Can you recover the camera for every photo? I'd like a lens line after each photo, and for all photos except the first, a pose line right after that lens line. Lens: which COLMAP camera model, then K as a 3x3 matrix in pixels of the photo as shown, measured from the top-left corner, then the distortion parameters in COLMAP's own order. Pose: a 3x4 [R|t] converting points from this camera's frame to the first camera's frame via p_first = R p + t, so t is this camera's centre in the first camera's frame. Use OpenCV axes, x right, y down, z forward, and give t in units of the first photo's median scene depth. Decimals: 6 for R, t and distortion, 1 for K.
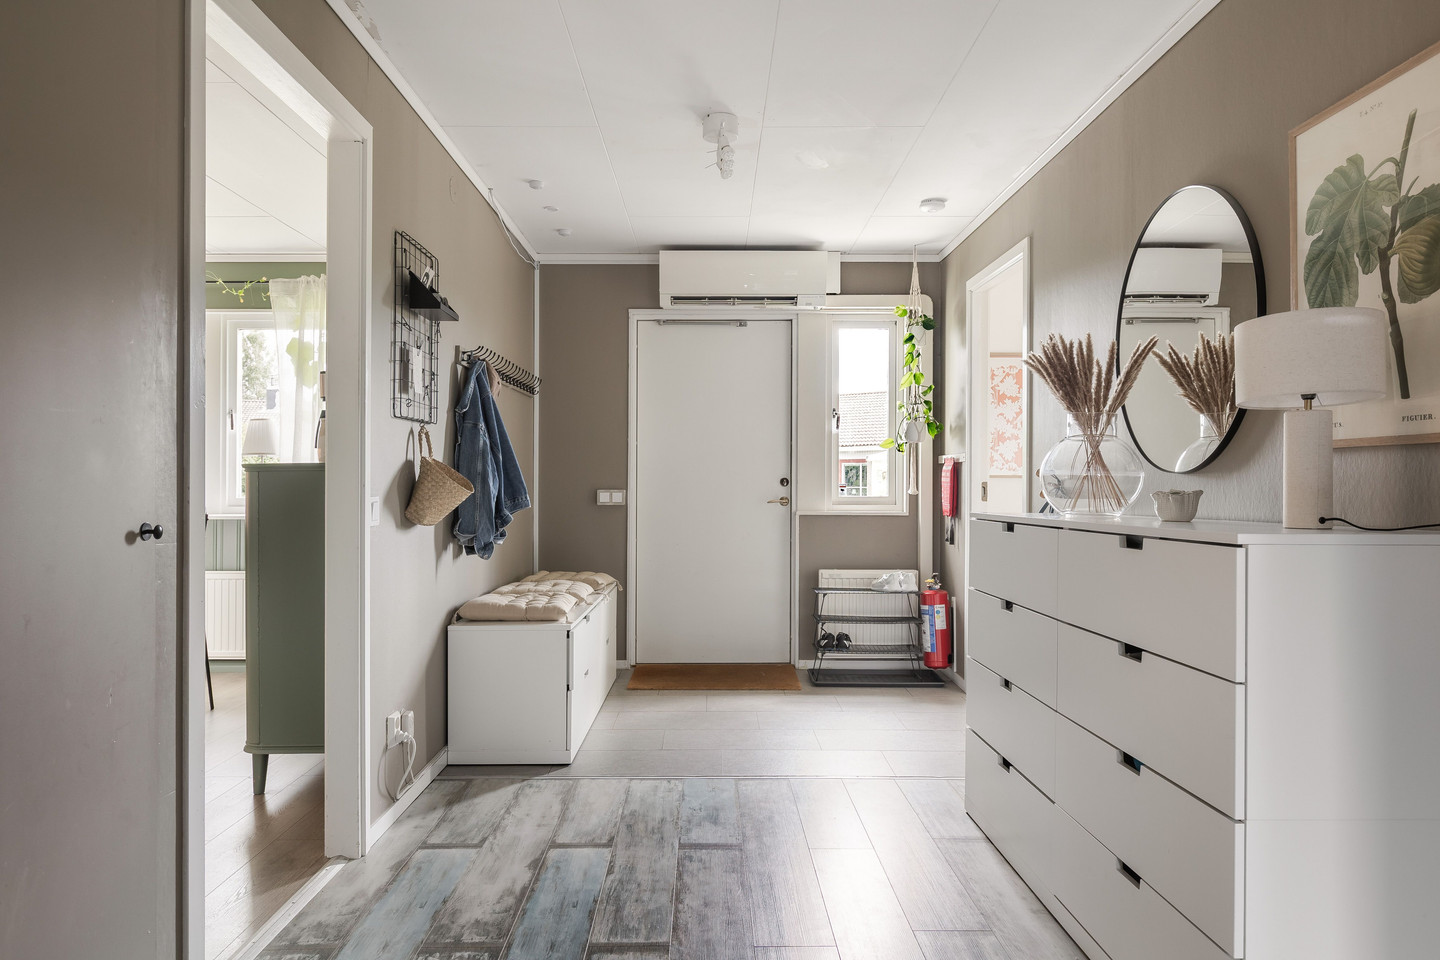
lens RADIAL K [[994.9, 0, 720.0], [0, 994.9, 480.0], [0, 0, 1]] dist [-0.002573, -0.000803]
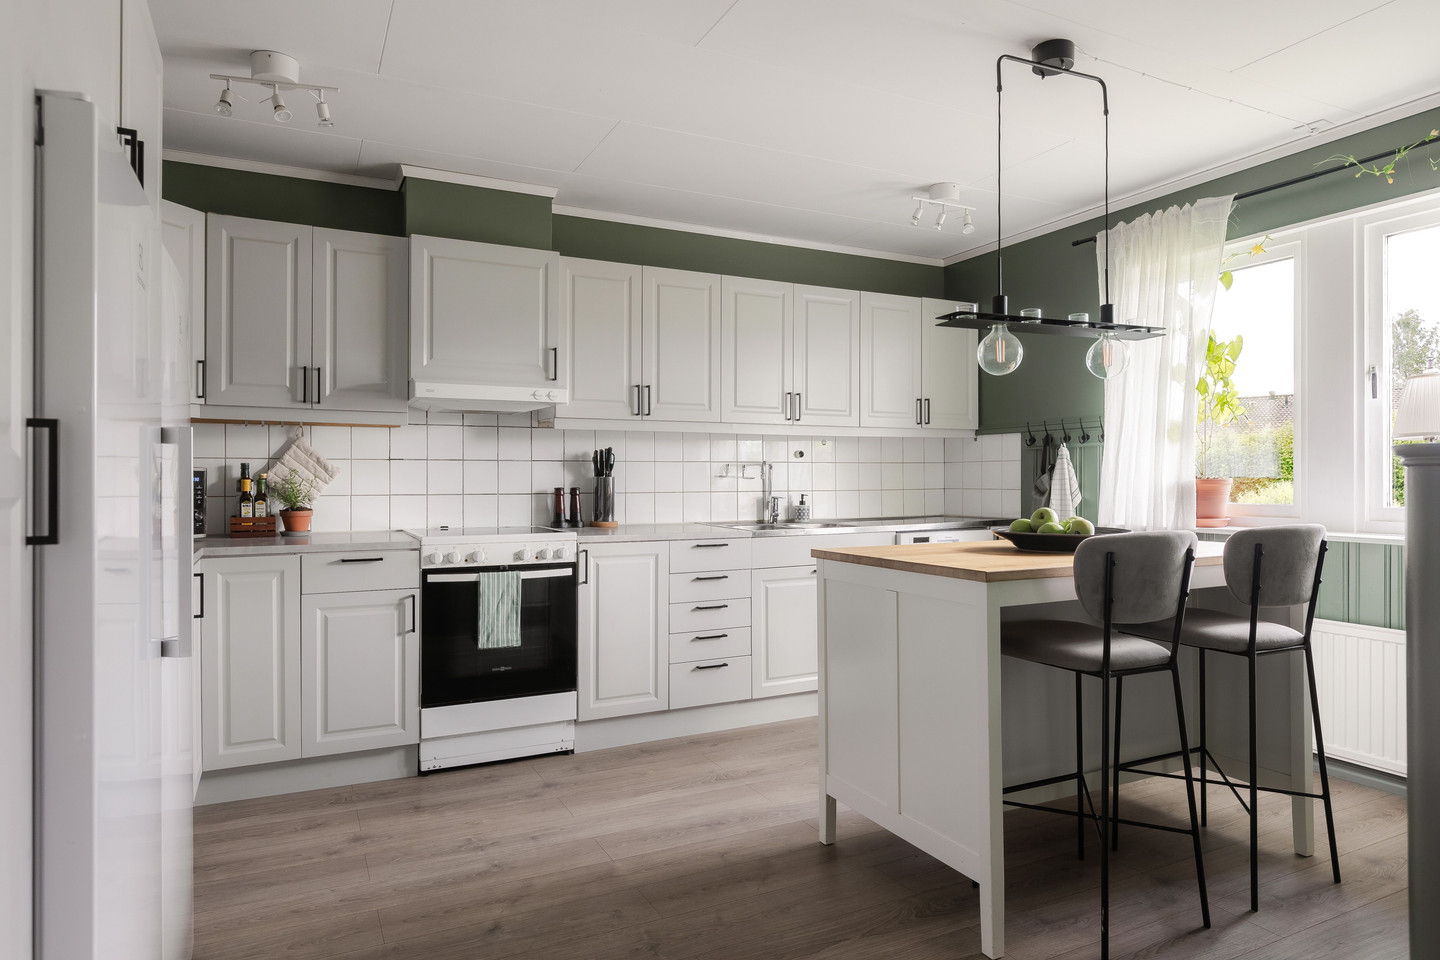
lens RADIAL K [[876.6, 0, 720.0], [0, 876.6, 480.0], [0, 0, 1]] dist [-0.000620, -0.000732]
pose [[0.451305, -0.002510, -0.892366, -0.165655], [0.006605, 0.999978, 0.000528, -0.003011], [0.892345, -0.006133, 0.451312, 0.343294]]
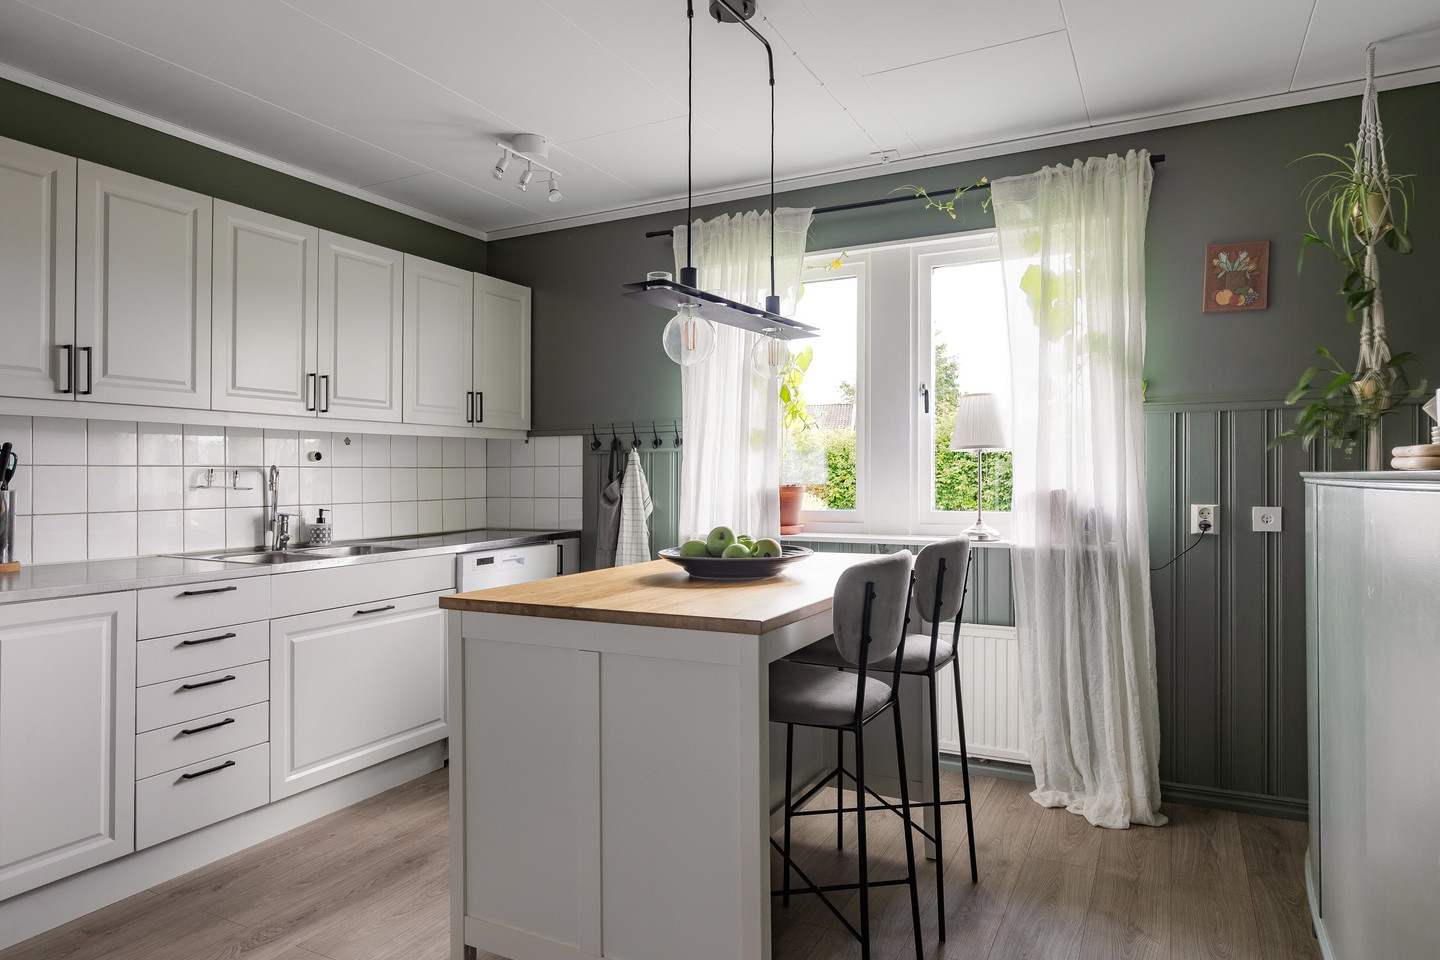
lens RADIAL K [[874.6, 0, 721.9], [0, 874.6, 470.7], [0, 0, 1]] dist [0.001483, -0.000156]
pose [[0.893205, -0.011364, -0.449506, -0.307811], [0.010392, 0.999935, -0.004629, -0.009281], [0.449530, -0.000536, 0.893265, 0.353307]]
